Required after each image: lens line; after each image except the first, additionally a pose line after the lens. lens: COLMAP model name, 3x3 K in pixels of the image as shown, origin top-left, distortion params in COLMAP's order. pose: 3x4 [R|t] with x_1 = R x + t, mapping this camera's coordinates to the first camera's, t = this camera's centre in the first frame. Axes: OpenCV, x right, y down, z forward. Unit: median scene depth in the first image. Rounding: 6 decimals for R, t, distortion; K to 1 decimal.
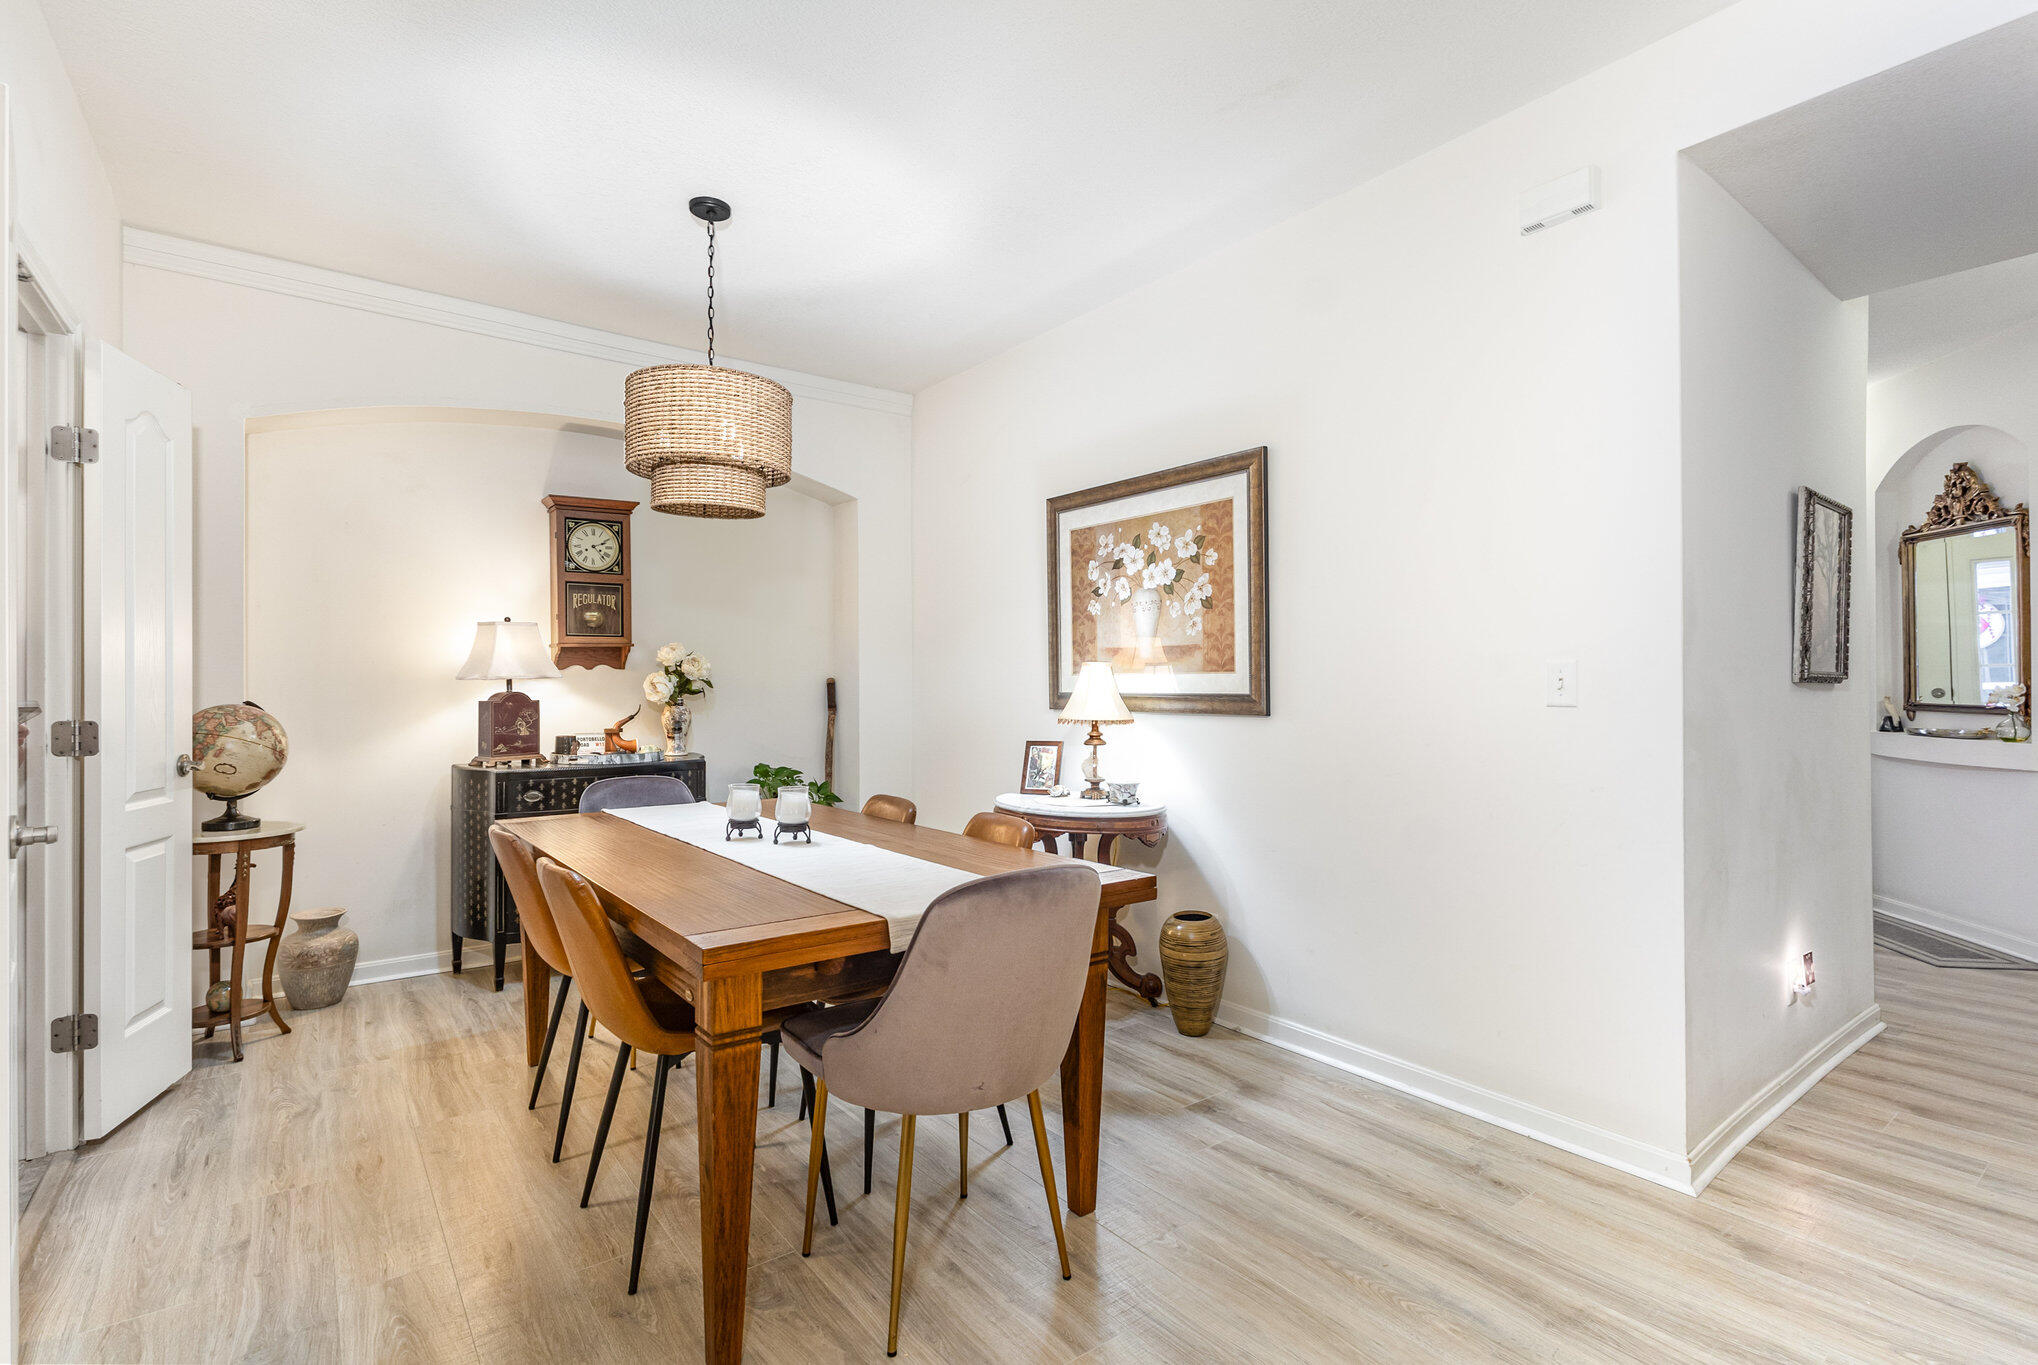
lens RADIAL K [[935.7, 0, 1089.6], [0, 935.7, 669.4], [0, 0, 1]] dist [-0.013237, -0.000304]
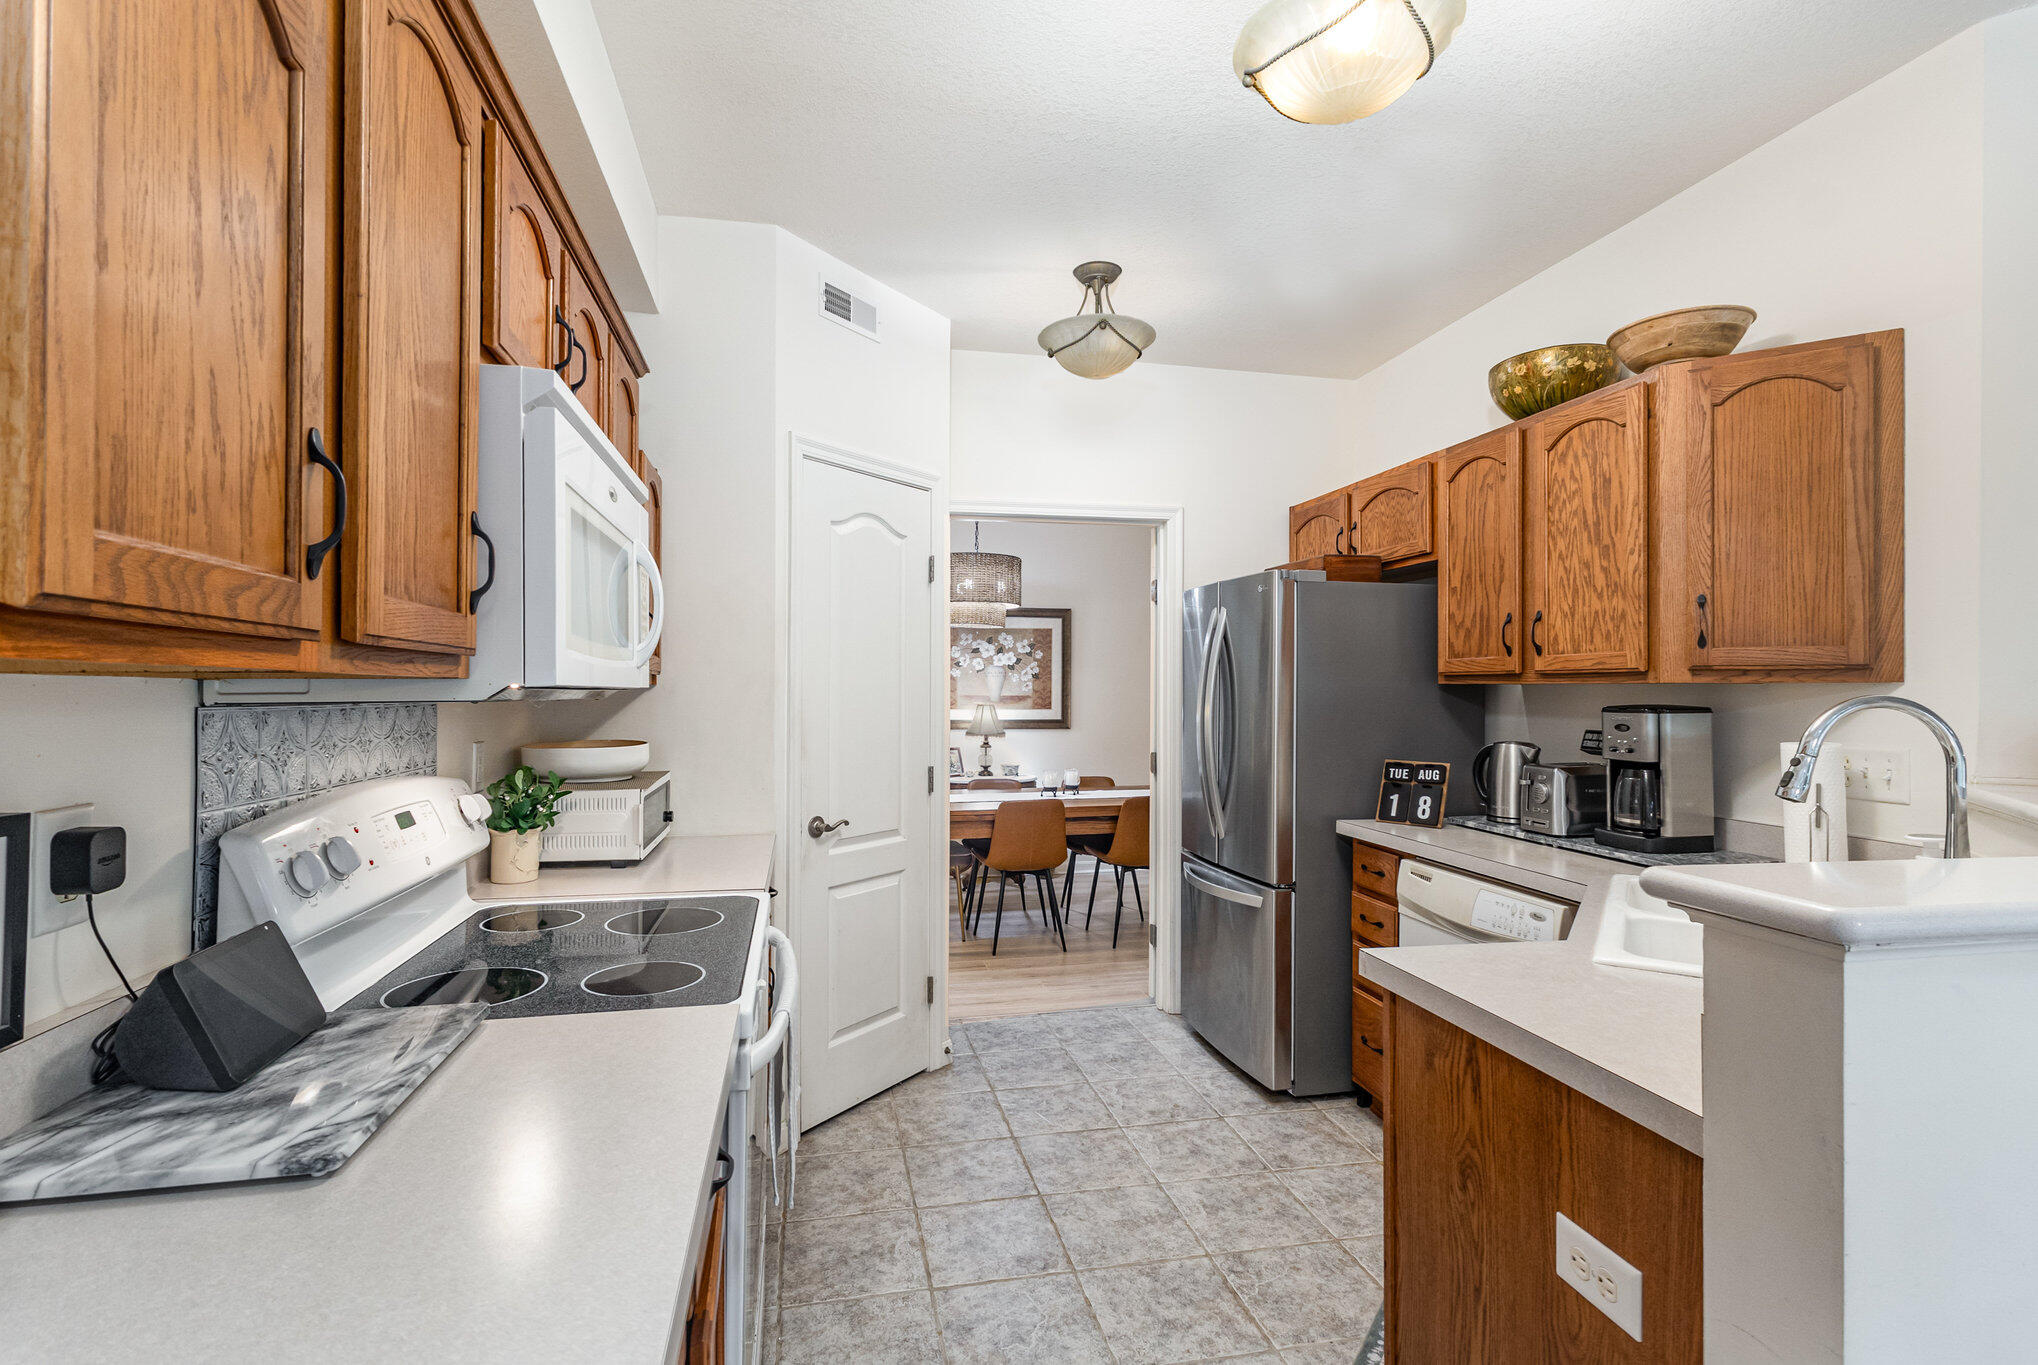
lens RADIAL K [[935.7, 0, 1011.9], [0, 935.7, 689.4], [0, 0, 1]] dist [-0.013237, -0.000304]
pose [[0.430800, 0.007113, 0.902419, -1.744811], [-0.013071, 0.999913, -0.001641, -0.036027], [-0.902353, -0.011088, 0.430856, 0.142121]]
